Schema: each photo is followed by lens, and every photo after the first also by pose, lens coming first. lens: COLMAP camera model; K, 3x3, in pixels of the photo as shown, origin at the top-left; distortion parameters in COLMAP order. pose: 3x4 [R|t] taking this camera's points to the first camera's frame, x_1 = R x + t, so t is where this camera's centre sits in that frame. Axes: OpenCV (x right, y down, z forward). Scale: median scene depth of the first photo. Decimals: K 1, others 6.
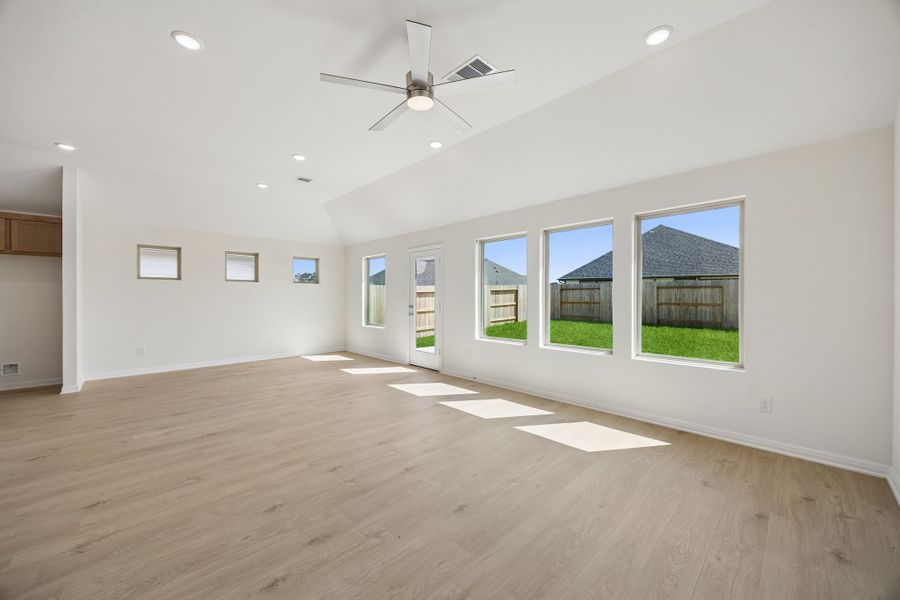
lens RADIAL K [[343.3, 0, 442.8], [0, 343.3, 297.1], [0, 0, 1]] dist [-0.004030, 0.000123]
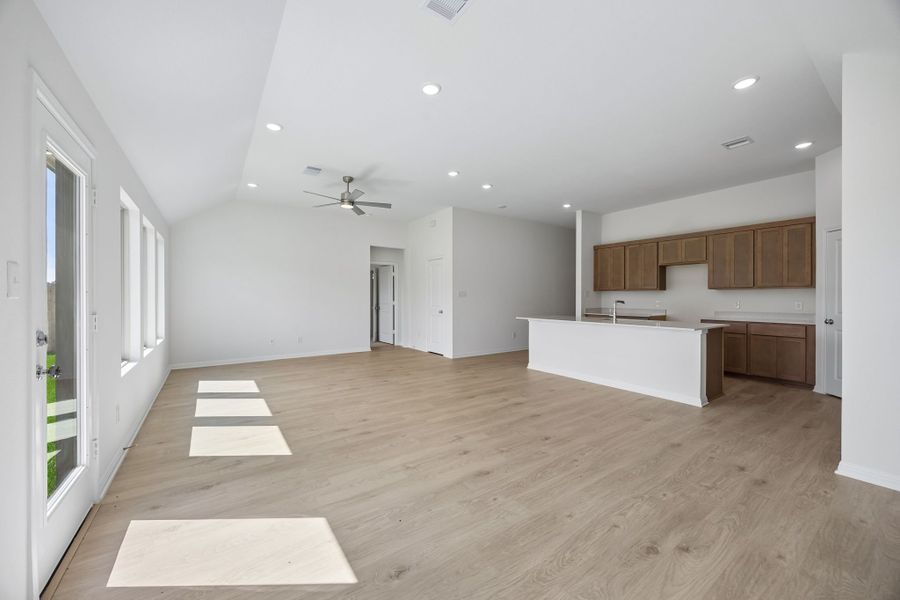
lens RADIAL K [[343.3, 0, 445.5], [0, 343.3, 295.2], [0, 0, 1]] dist [-0.004030, 0.000123]
pose [[-0.988518, 0.000926, 0.151099, -0.593729], [0.001133, 0.999999, 0.001284, -0.005266], [-0.151098, 0.001440, -0.988518, 1.801171]]
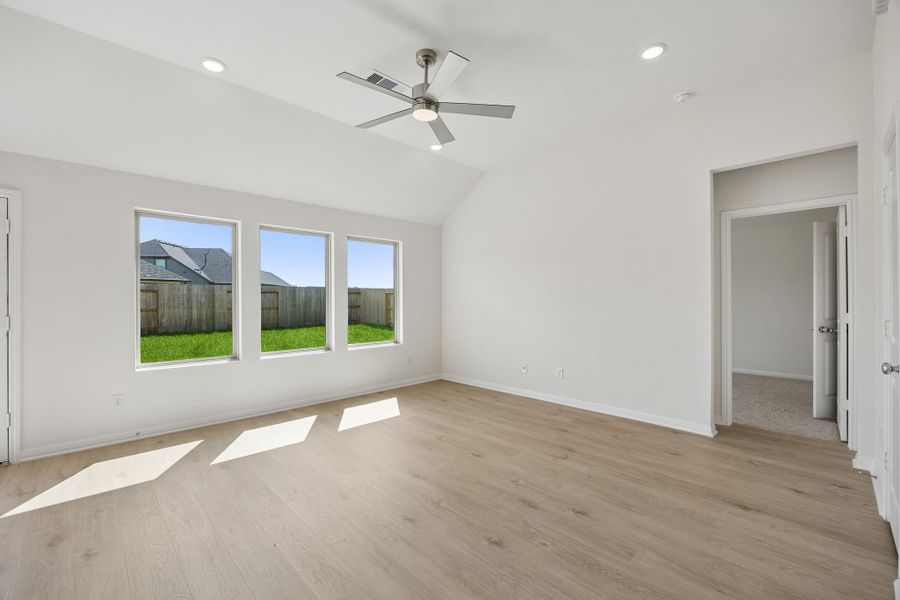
lens RADIAL K [[378.7, 0, 448.4], [0, 378.7, 302.5], [0, 0, 1]] dist [-0.010381, -0.000219]
pose [[-0.009983, -0.007955, 0.999919, -0.721686], [0.006740, 0.999945, 0.008023, -0.002341], [-0.999927, 0.006819, -0.009929, 0.559078]]
